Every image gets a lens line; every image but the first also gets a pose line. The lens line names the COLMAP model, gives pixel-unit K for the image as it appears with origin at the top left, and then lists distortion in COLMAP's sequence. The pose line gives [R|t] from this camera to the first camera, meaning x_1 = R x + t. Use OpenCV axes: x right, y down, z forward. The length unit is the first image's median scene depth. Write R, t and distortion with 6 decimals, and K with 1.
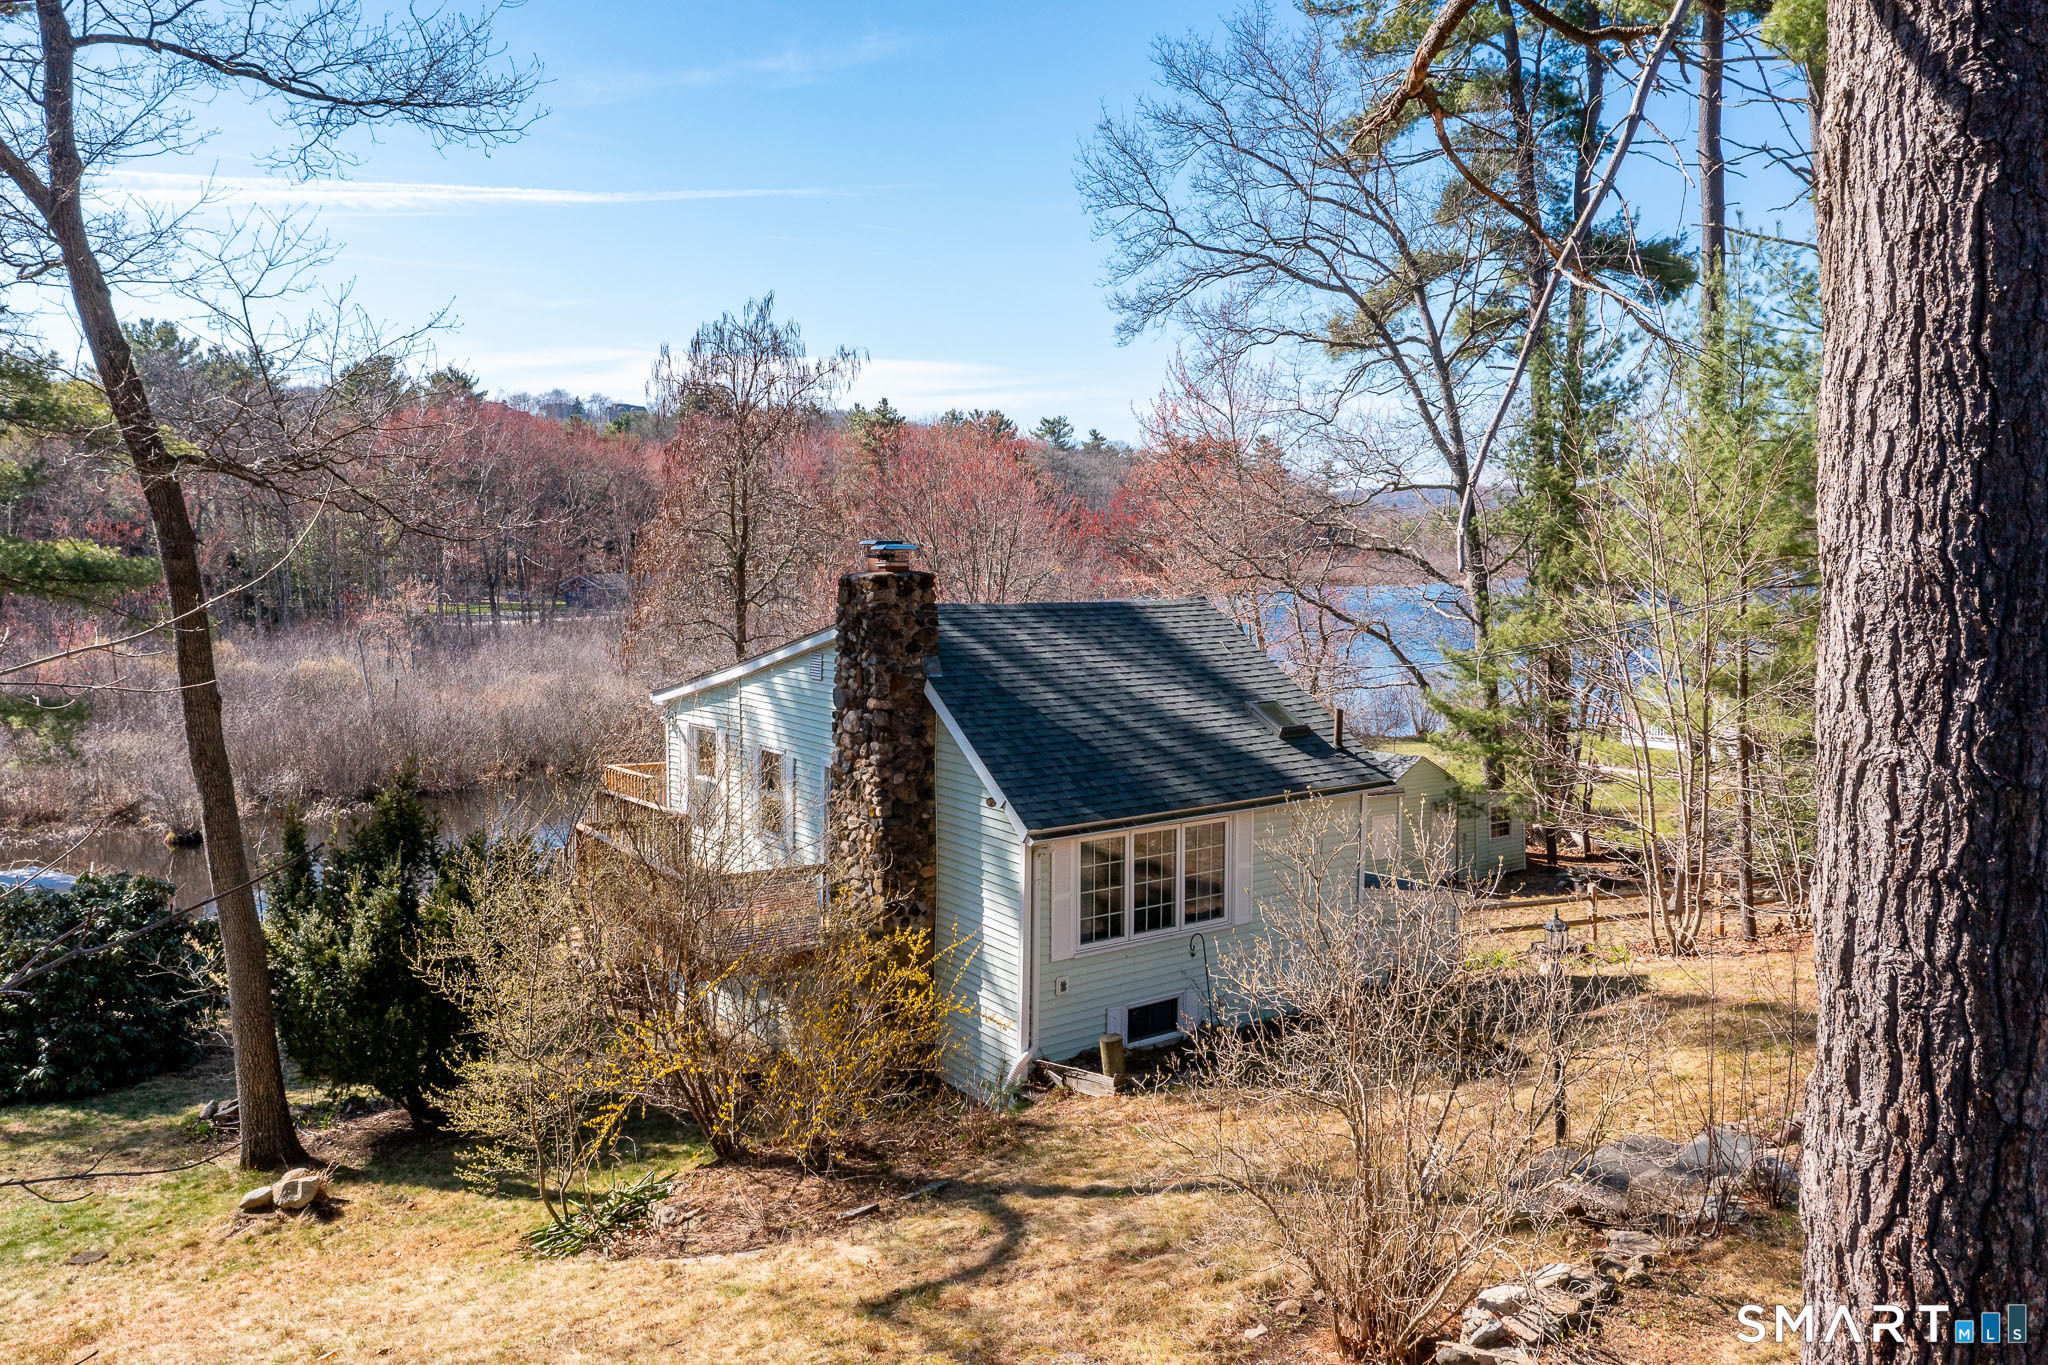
lens RADIAL K [[1588.6, 0, 1018.1], [0, 1588.6, 674.8], [0, 0, 1]] dist [-0.006678, -0.003751]
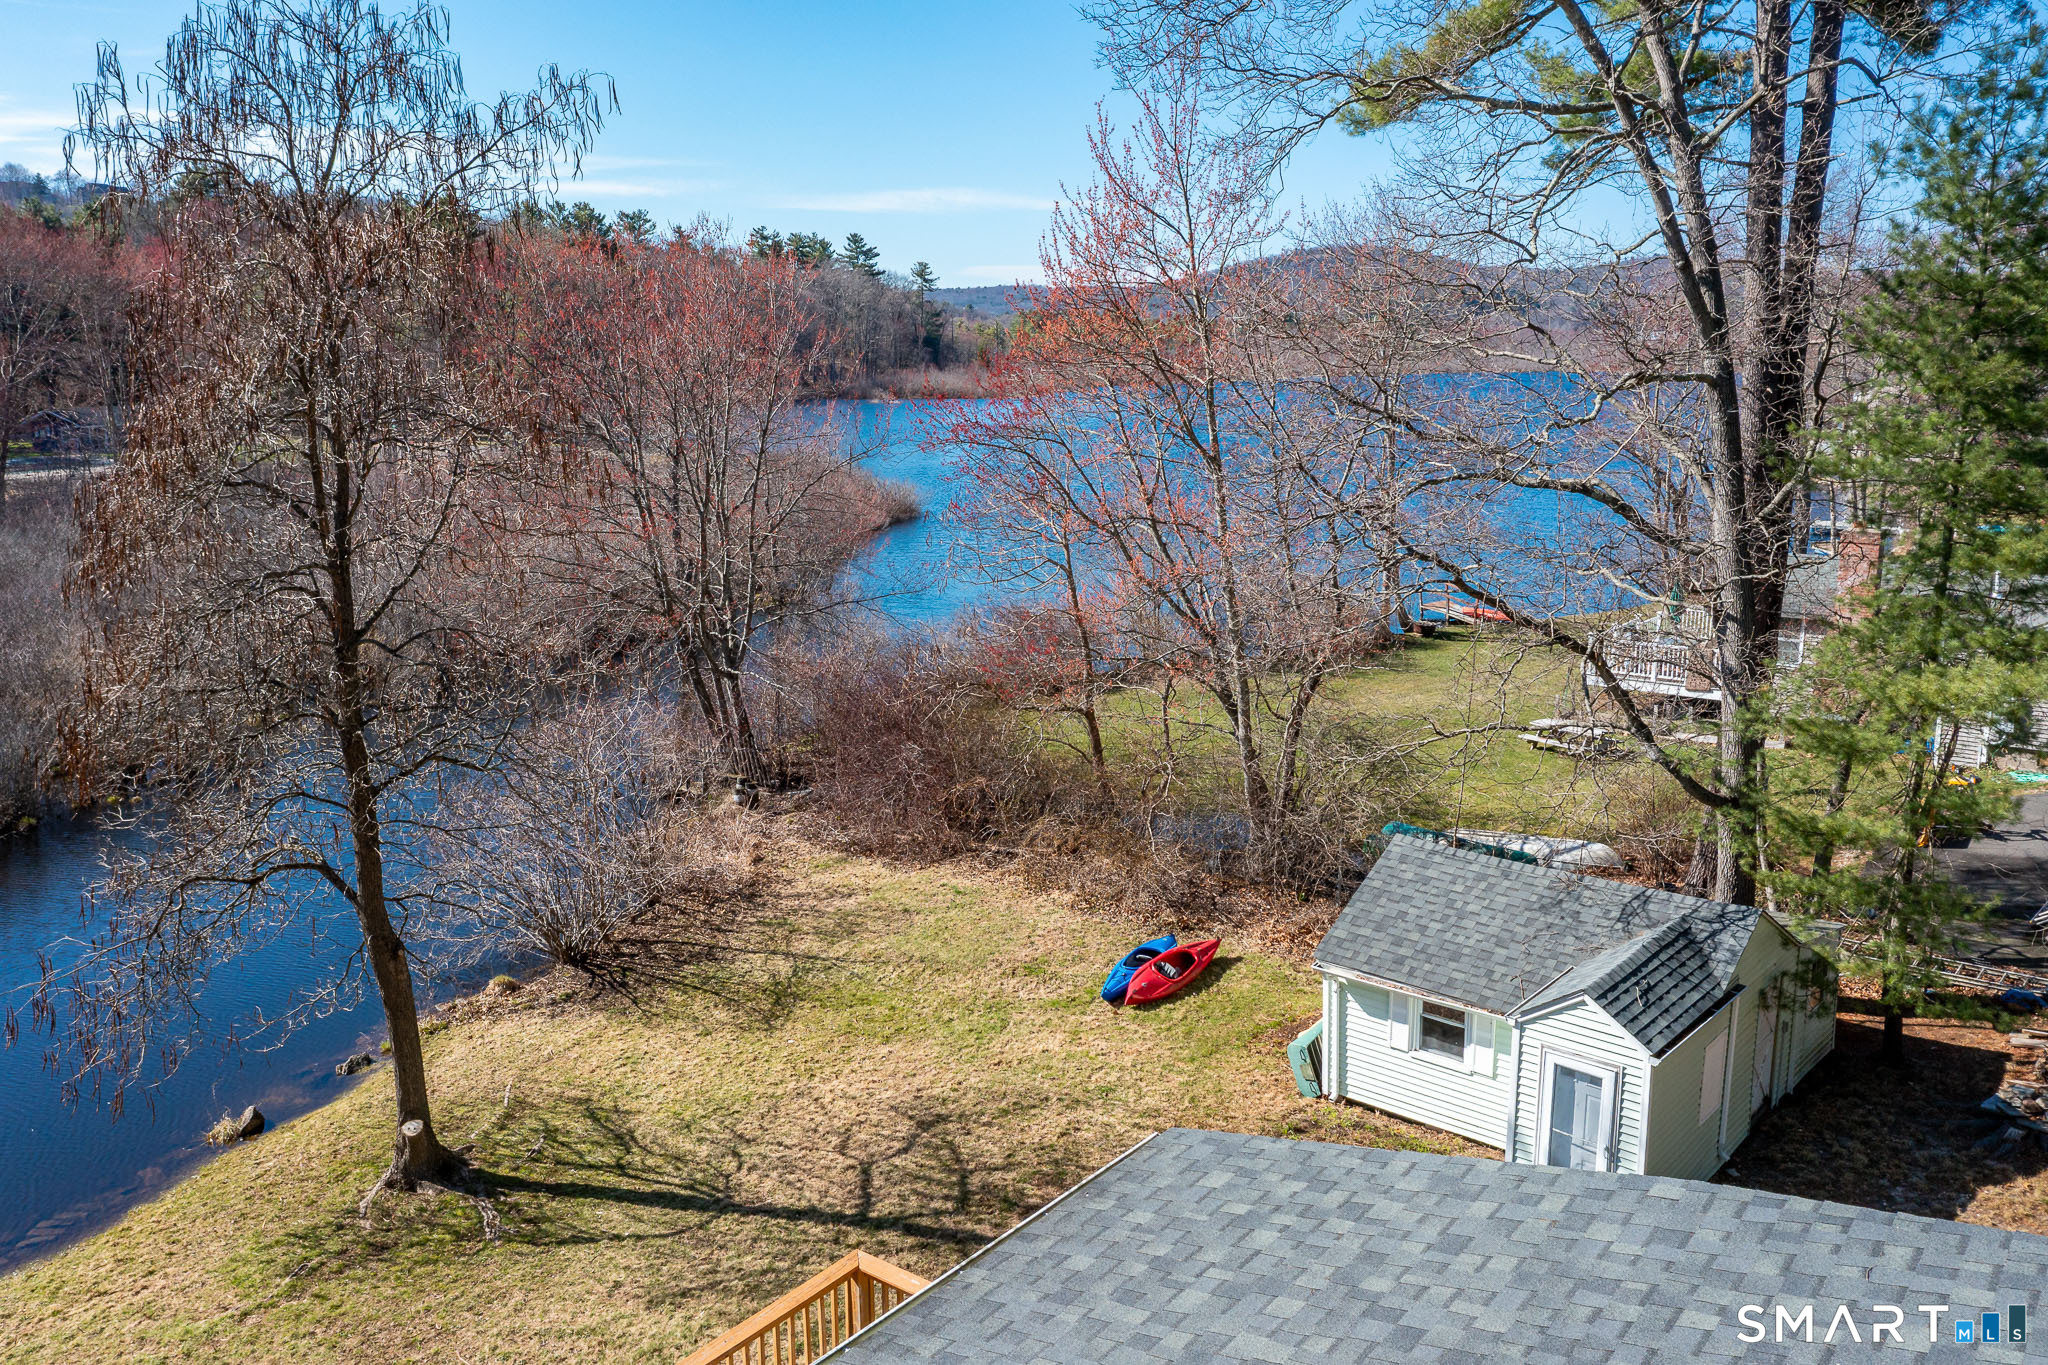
lens RADIAL K [[1588.6, 0, 1033.6], [0, 1588.6, 698.0], [0, 0, 1]] dist [-0.006678, -0.003751]
pose [[0.963983, -0.056079, 0.259984, -0.102898], [0.020562, 0.990306, 0.137370, -0.088735], [-0.265167, -0.127077, 0.955792, 0.505543]]
